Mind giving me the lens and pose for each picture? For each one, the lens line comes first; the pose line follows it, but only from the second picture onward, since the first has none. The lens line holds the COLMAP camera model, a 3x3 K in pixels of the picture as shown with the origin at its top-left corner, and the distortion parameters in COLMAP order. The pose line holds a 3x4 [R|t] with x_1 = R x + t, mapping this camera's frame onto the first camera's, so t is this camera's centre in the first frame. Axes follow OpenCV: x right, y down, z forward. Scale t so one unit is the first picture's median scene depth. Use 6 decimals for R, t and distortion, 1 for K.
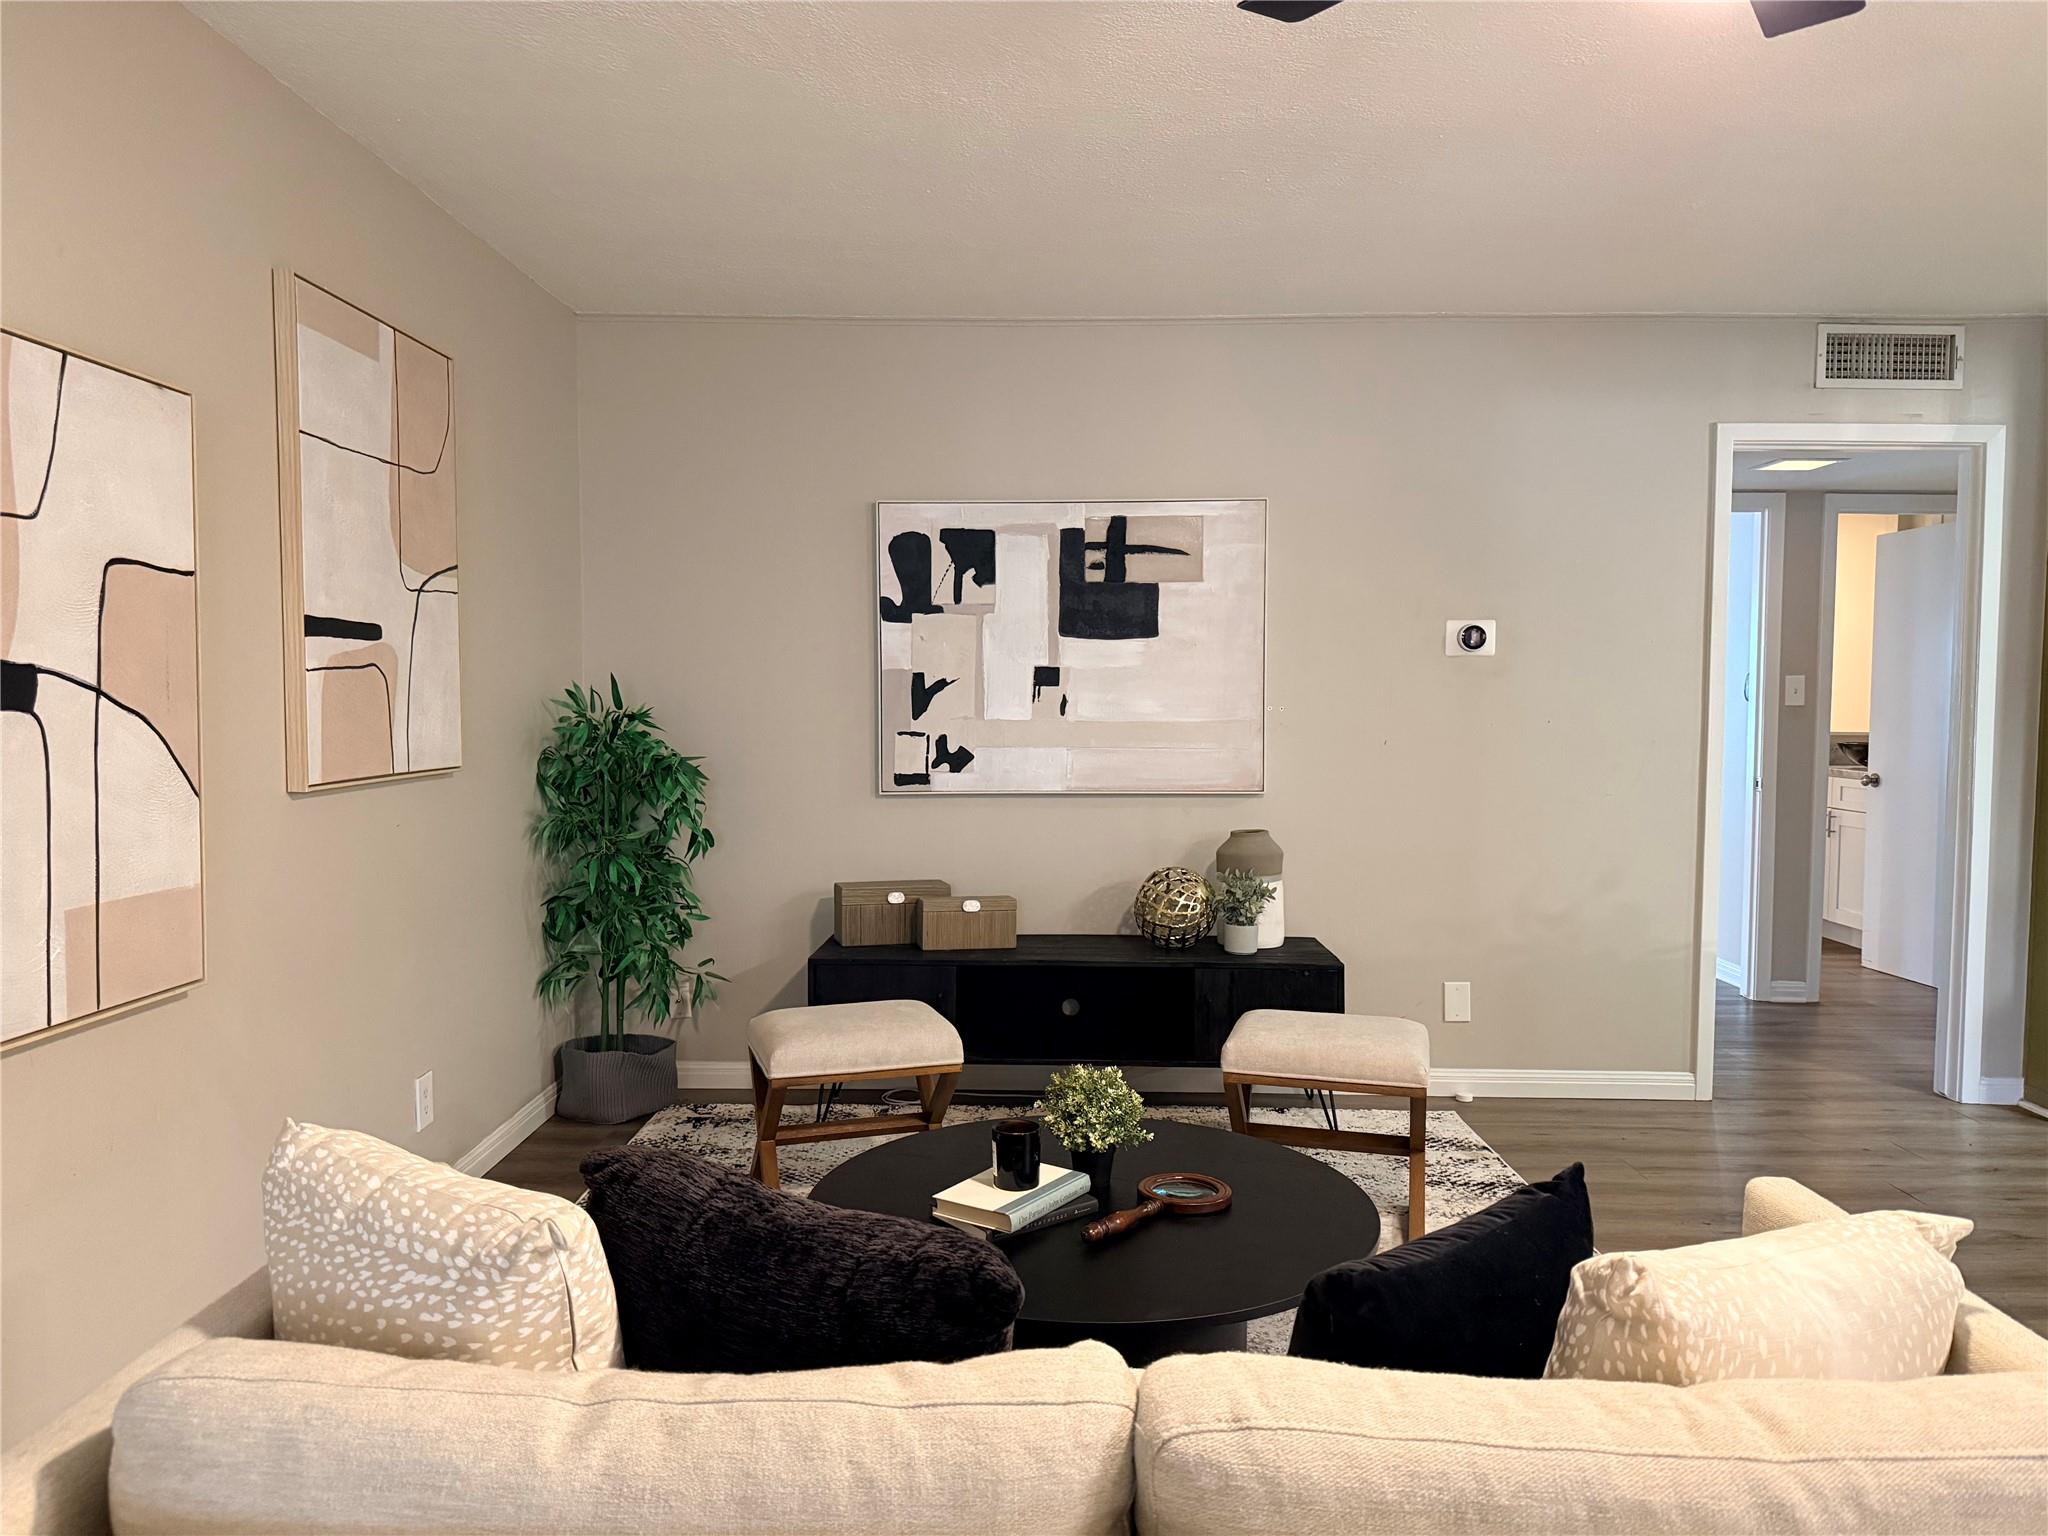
lens RADIAL K [[1434.4, 0, 1024.0], [0, 1434.4, 768.0], [0, 0, 1]] dist [0.146741, -0.203386]
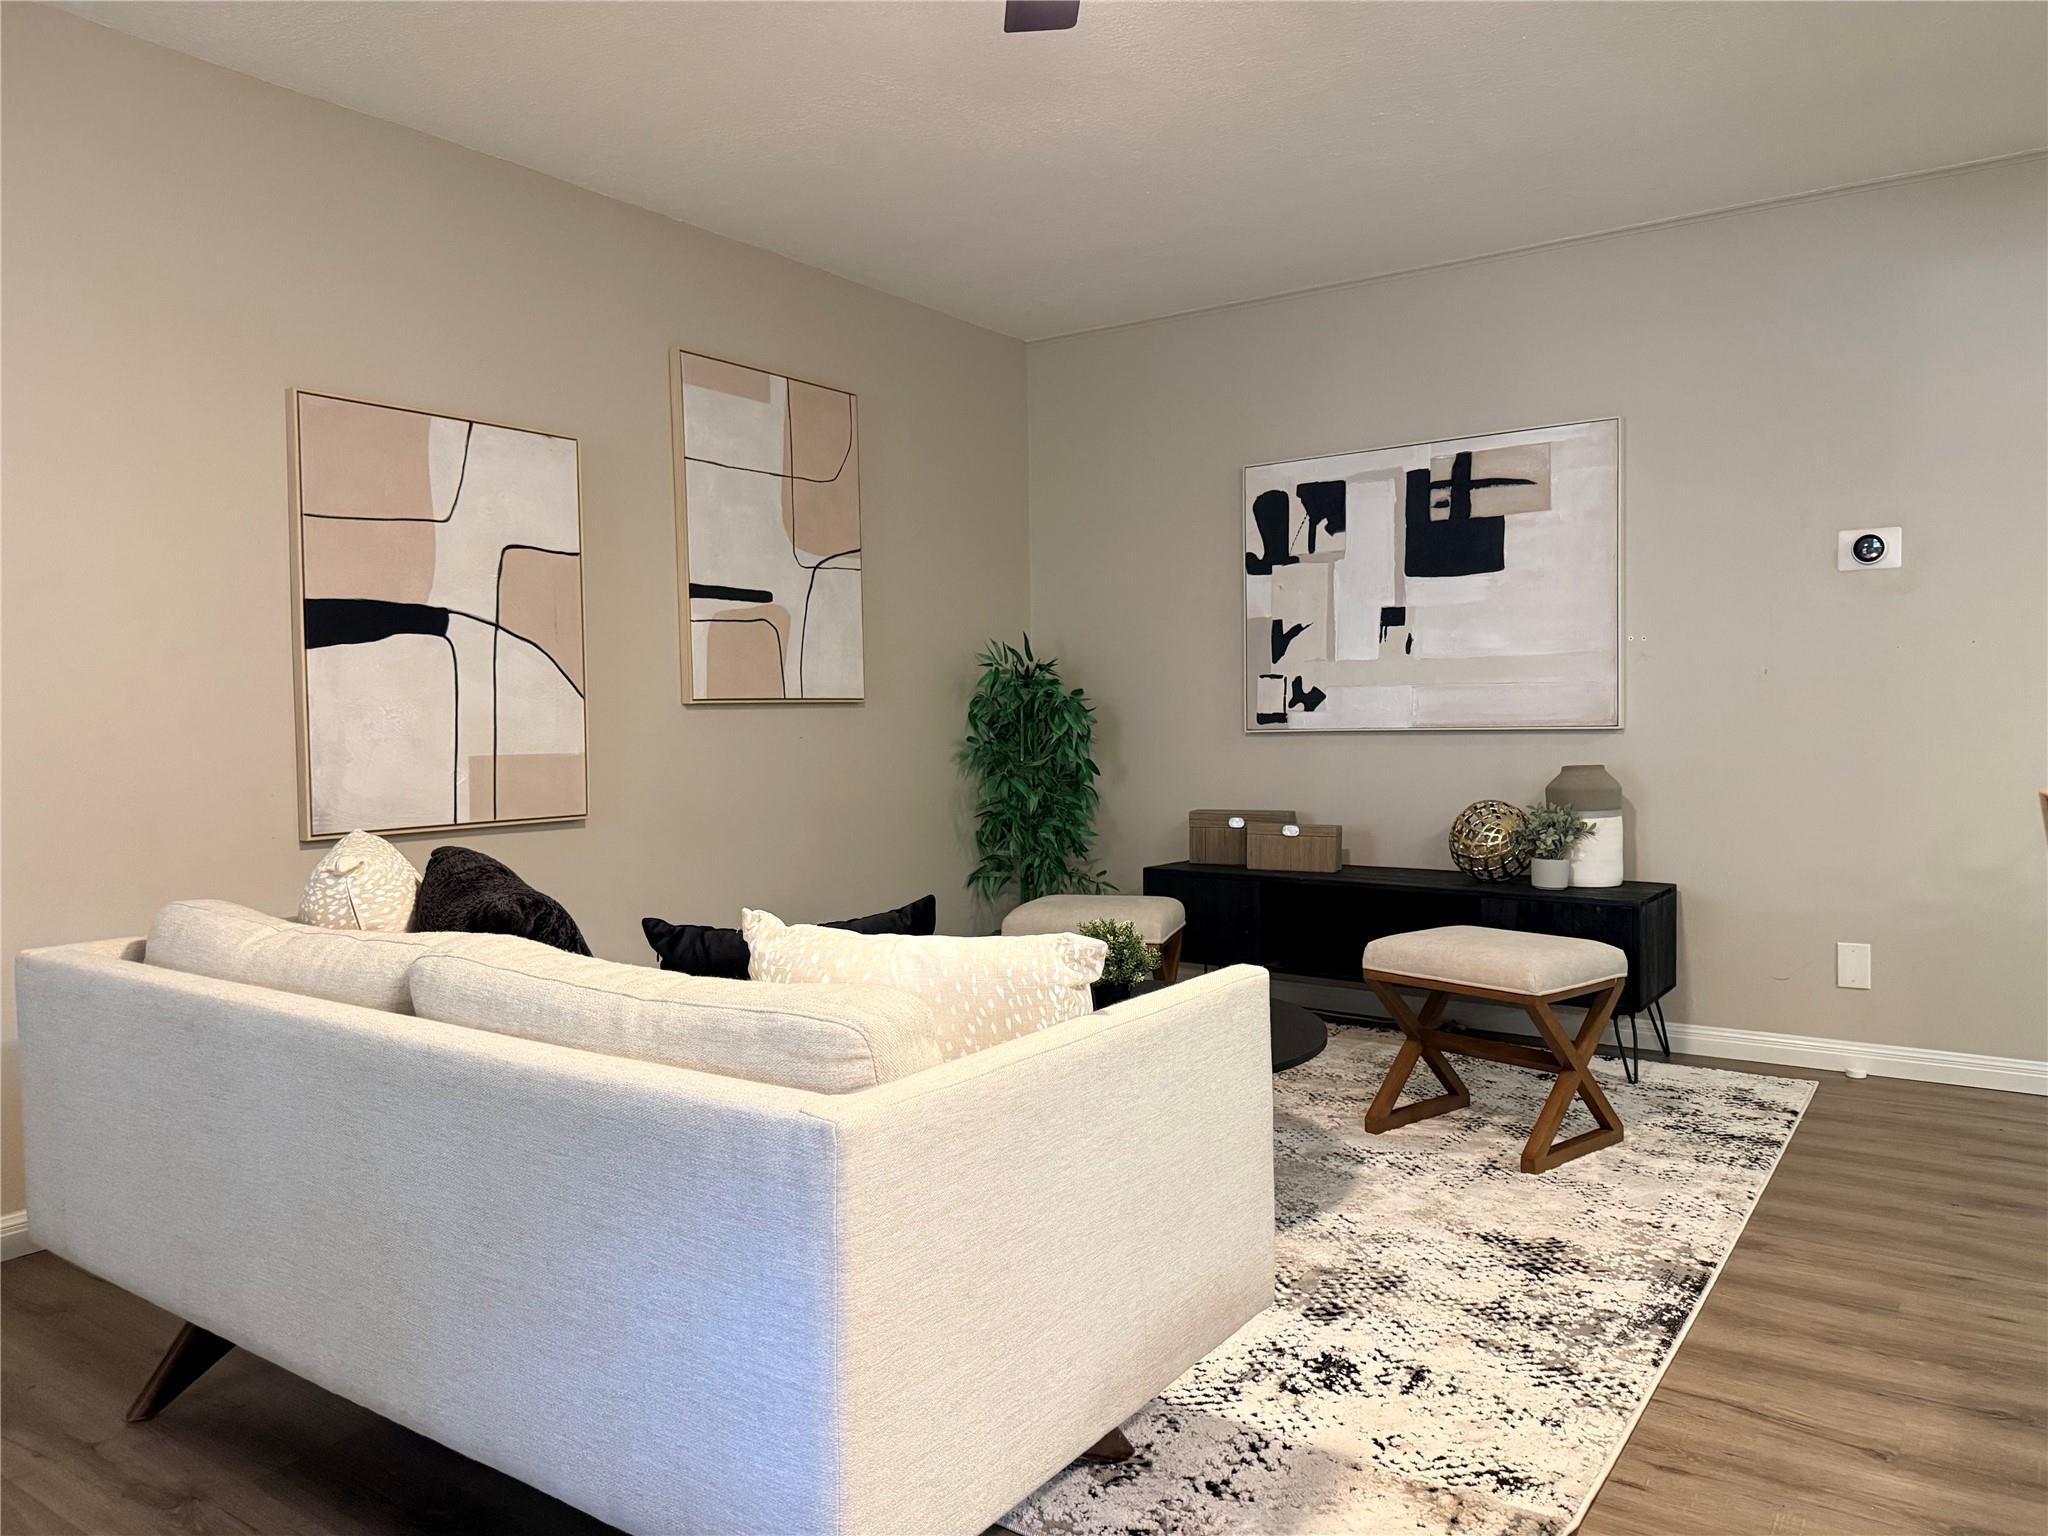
lens RADIAL K [[1434.4, 0, 1024.0], [0, 1434.4, 768.0], [0, 0, 1]] dist [0.146741, -0.203386]
pose [[0.829837, 0.009305, -0.557929, 0.394115], [-0.012182, 0.999925, -0.001442, 0.051939], [0.557873, 0.007993, 0.829888, -0.011725]]
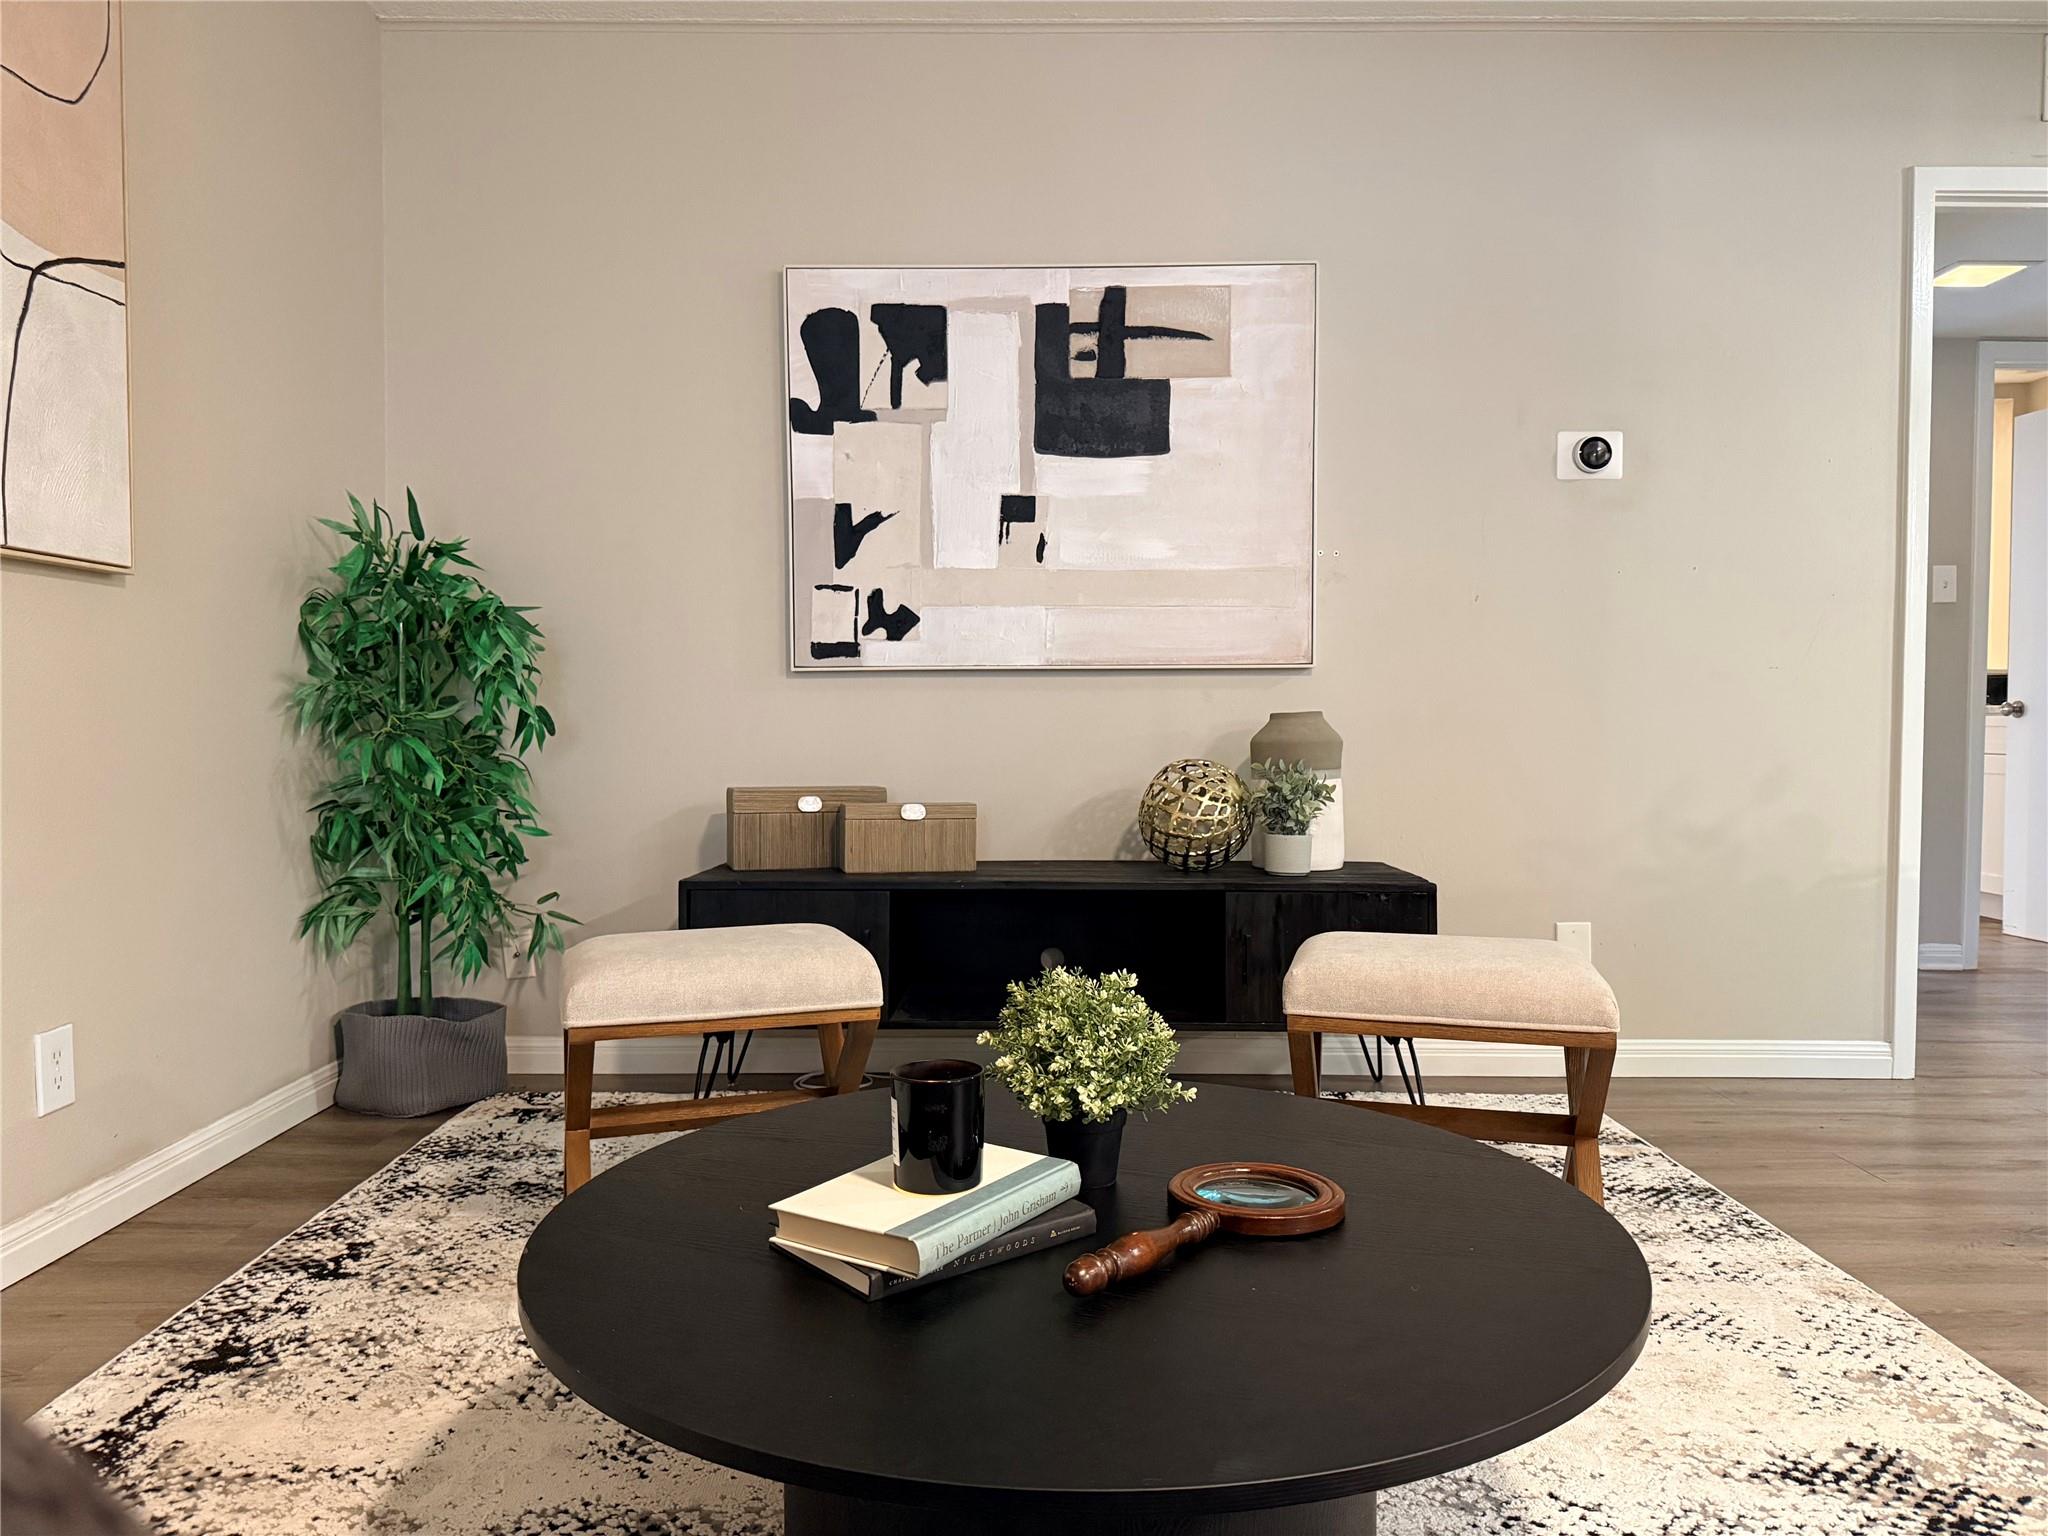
lens RADIAL K [[1440.5, 0, 1031.7], [0, 1440.5, 775.7], [0, 0, 1]] dist [0.128552, -0.153832]
pose [[0.999891, -0.003363, 0.014377, 0.012163], [0.003511, 0.999941, -0.010322, 0.084085], [-0.014342, 0.010372, 0.999843, 0.272540]]
